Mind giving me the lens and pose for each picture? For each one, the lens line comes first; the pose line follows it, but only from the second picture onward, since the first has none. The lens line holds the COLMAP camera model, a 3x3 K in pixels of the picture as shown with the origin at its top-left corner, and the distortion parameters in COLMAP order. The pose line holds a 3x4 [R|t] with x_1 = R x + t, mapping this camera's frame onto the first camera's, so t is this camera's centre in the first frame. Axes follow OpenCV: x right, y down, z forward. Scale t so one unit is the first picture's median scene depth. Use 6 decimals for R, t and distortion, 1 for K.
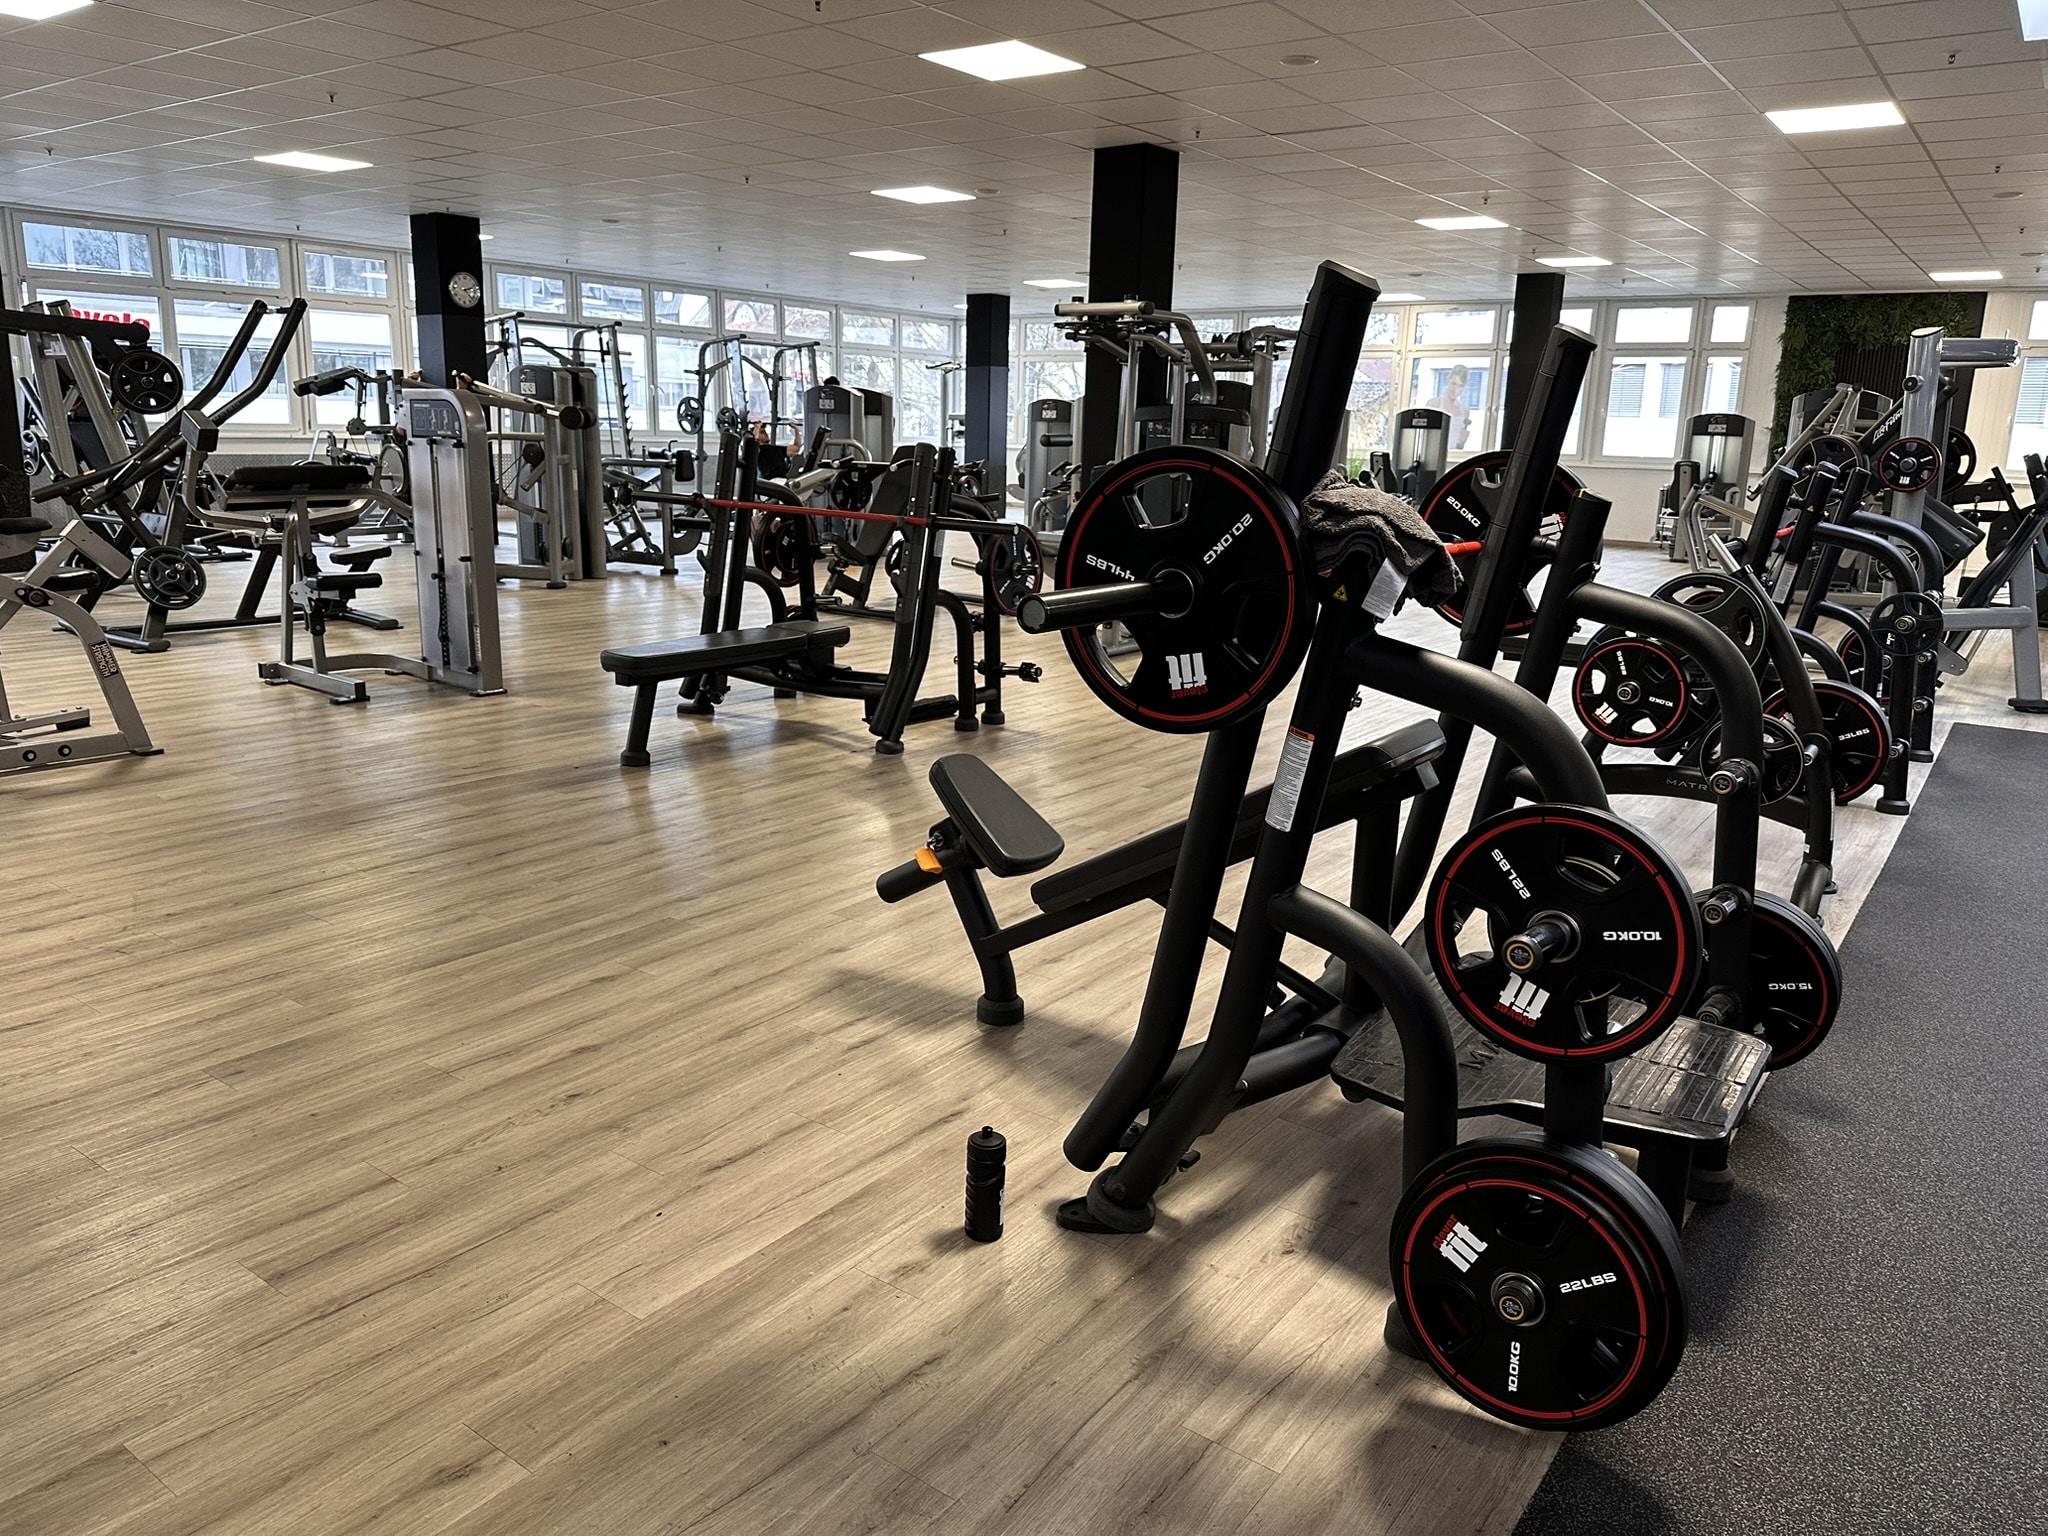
lens RADIAL K [[1453.3, 0, 1025.8], [0, 1453.3, 754.2], [0, 0, 1]] dist [0.026362, -0.050791]
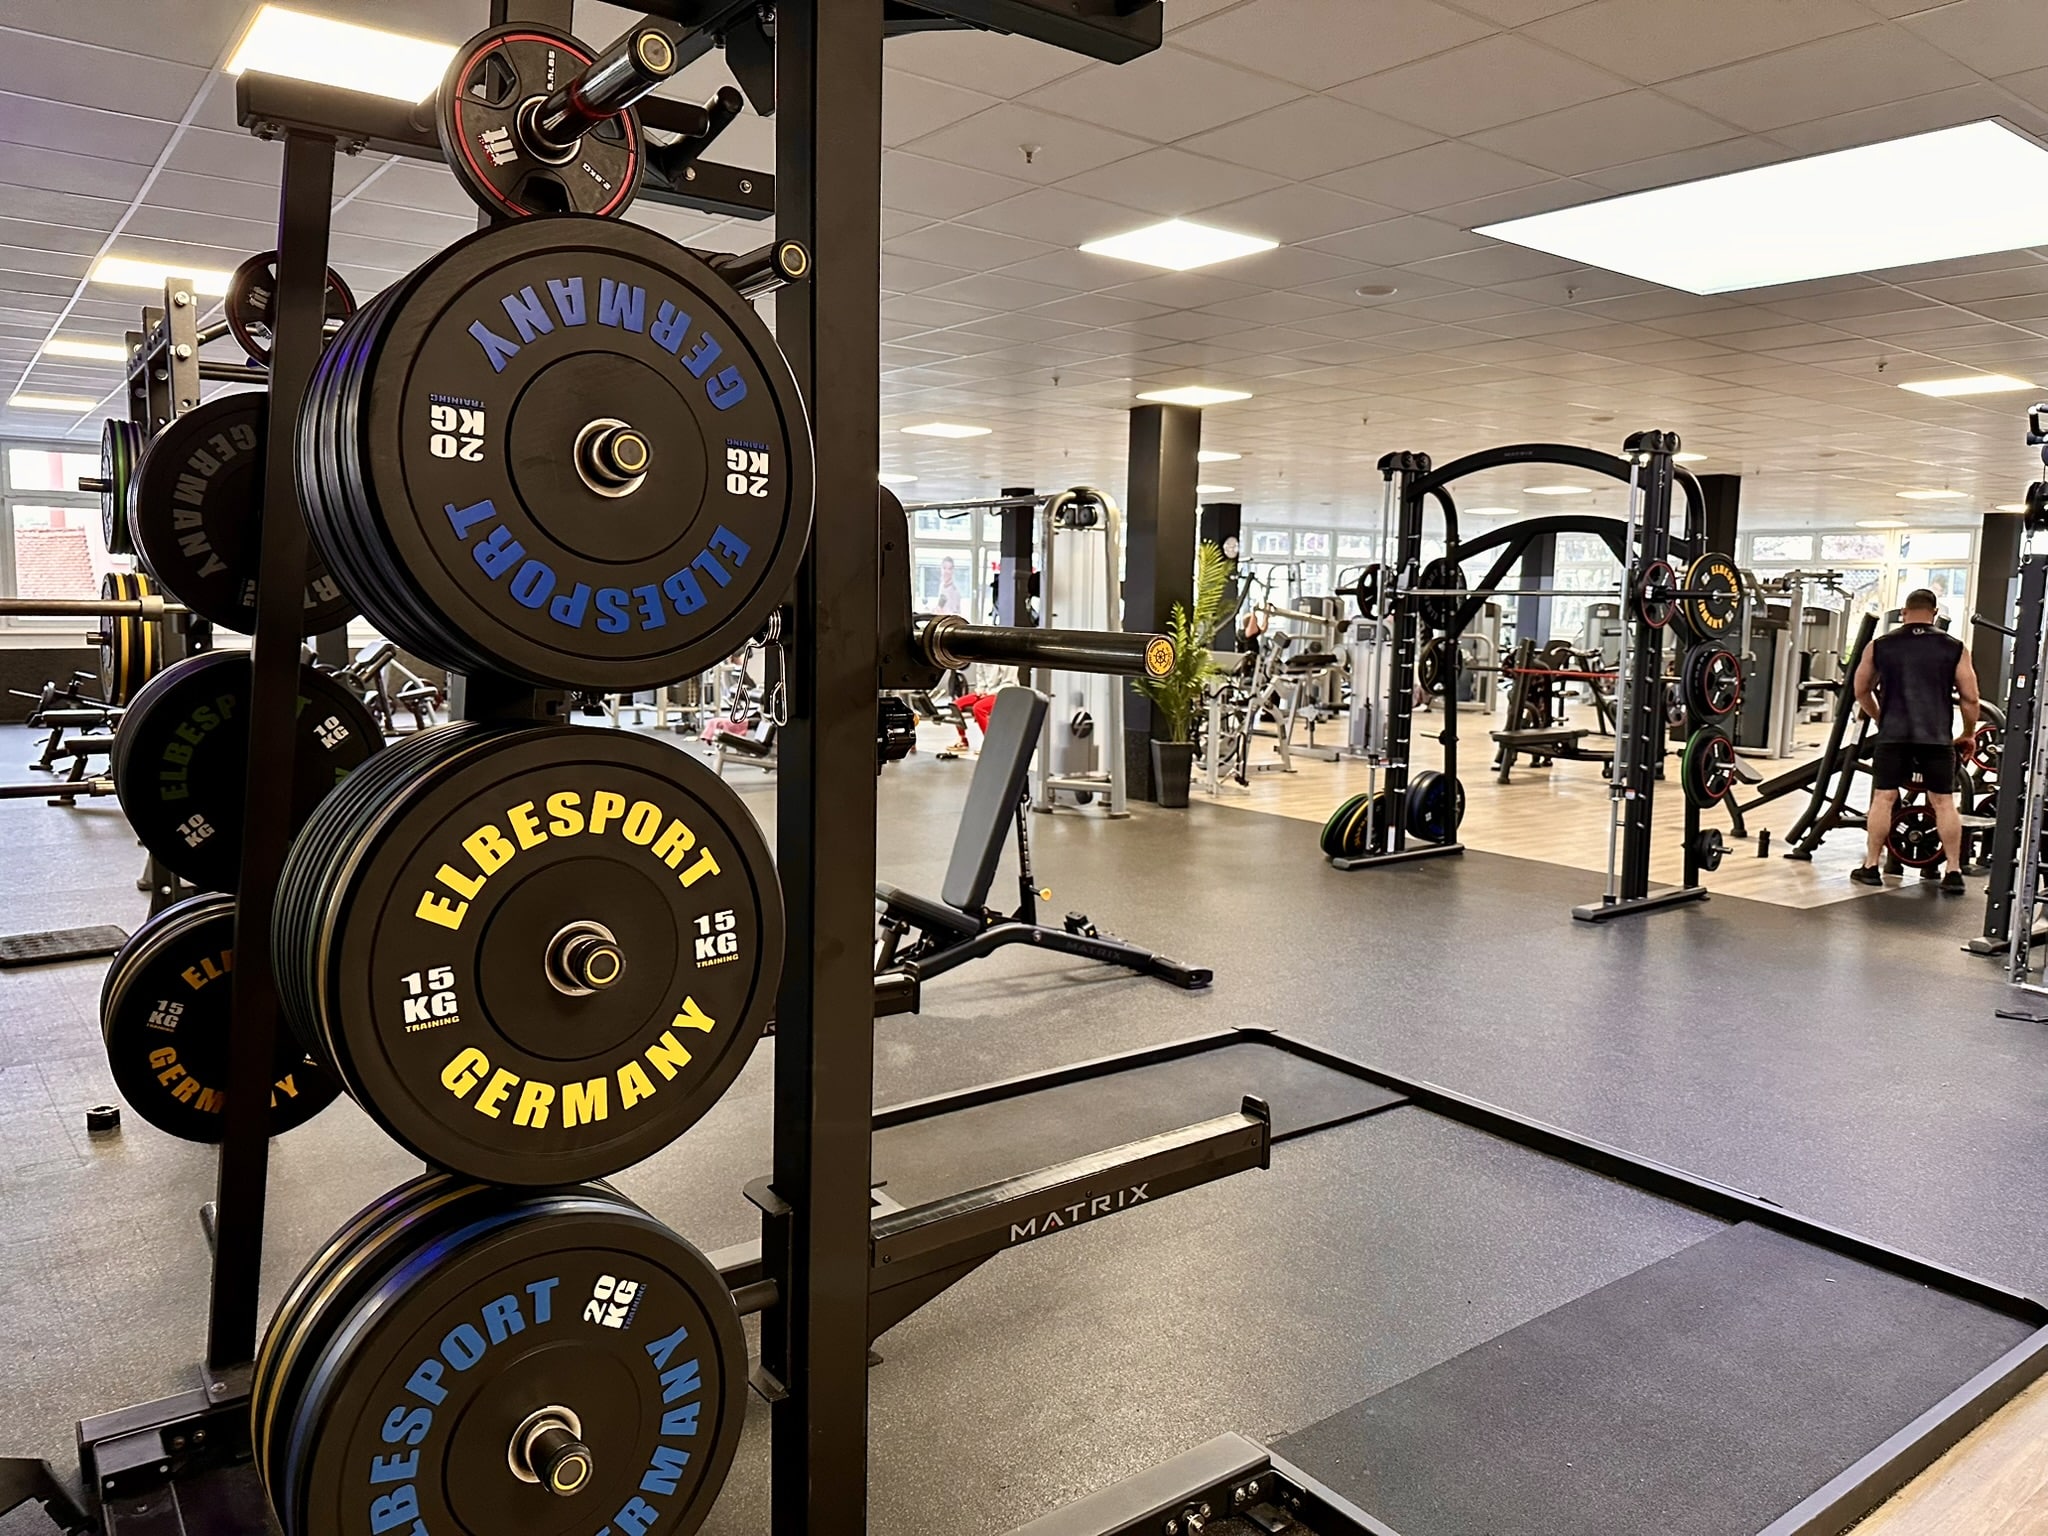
lens RADIAL K [[1453.3, 0, 934.4], [0, 1453.3, 749.5], [0, 0, 1]] dist [0.026362, -0.050791]
pose [[0.944768, 0.021855, -0.327010, -0.609497], [-0.062107, 0.991634, -0.113159, 0.451083], [0.321801, 0.127218, 0.938221, -2.413634]]
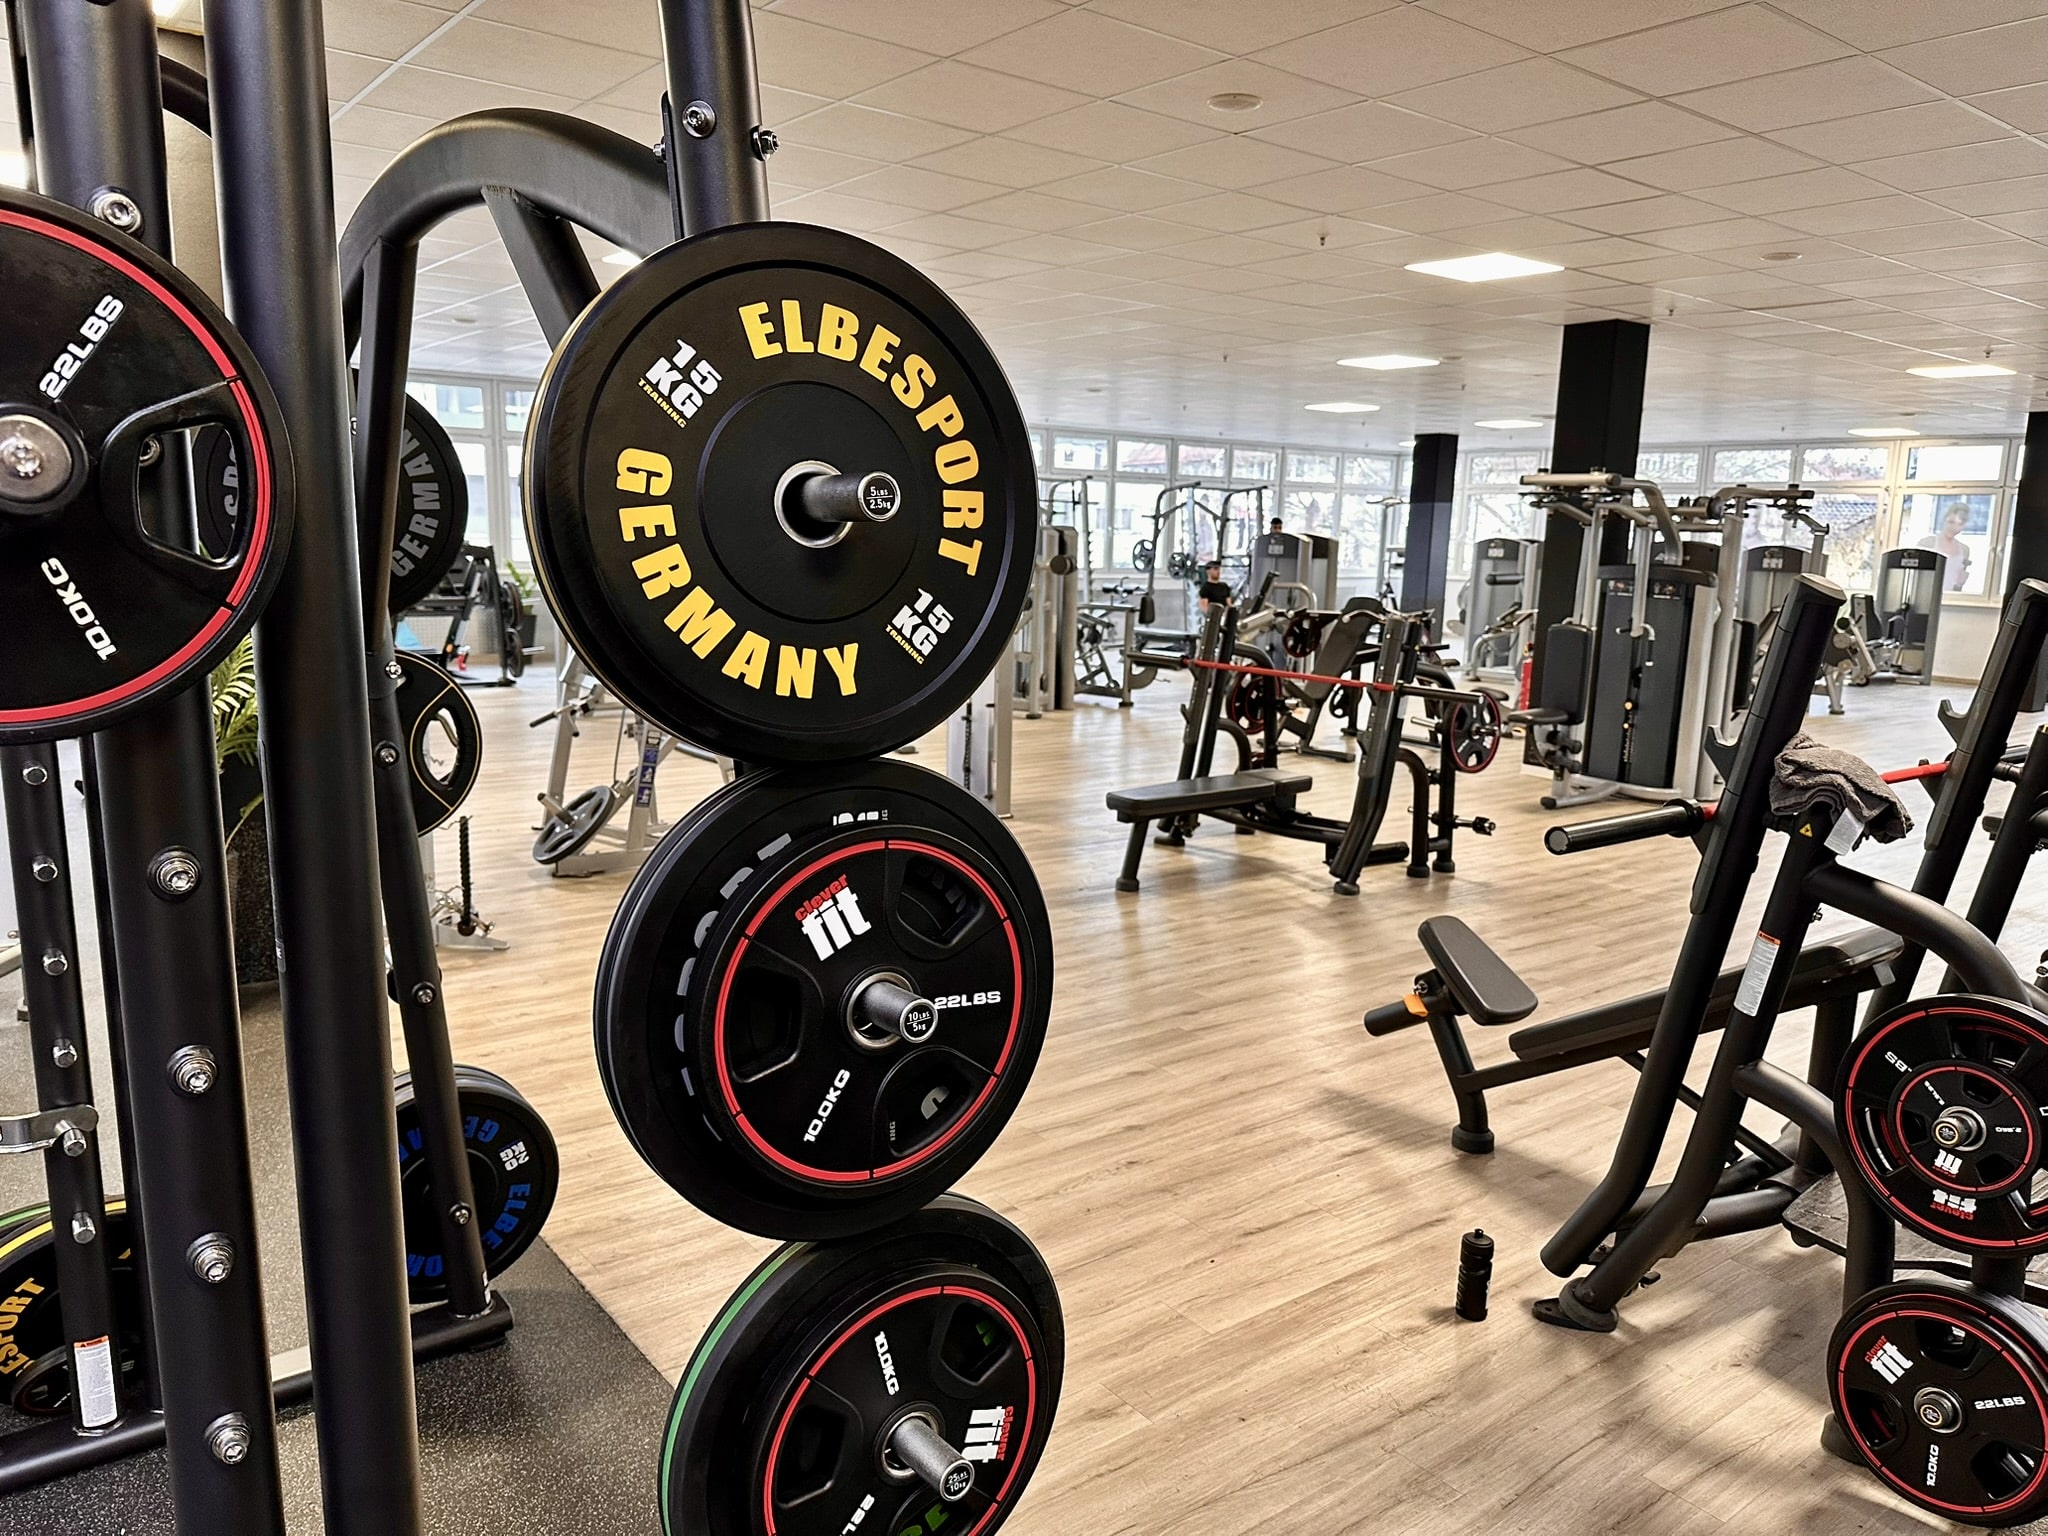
lens RADIAL K [[1453.3, 0, 1006.1], [0, 1453.3, 783.4], [0, 0, 1]] dist [0.026362, -0.050791]
pose [[0.956898, 0.045567, -0.286829, -0.053054], [-0.061514, 0.997007, -0.046829, -0.031117], [0.283836, 0.062454, 0.956837, -0.250930]]
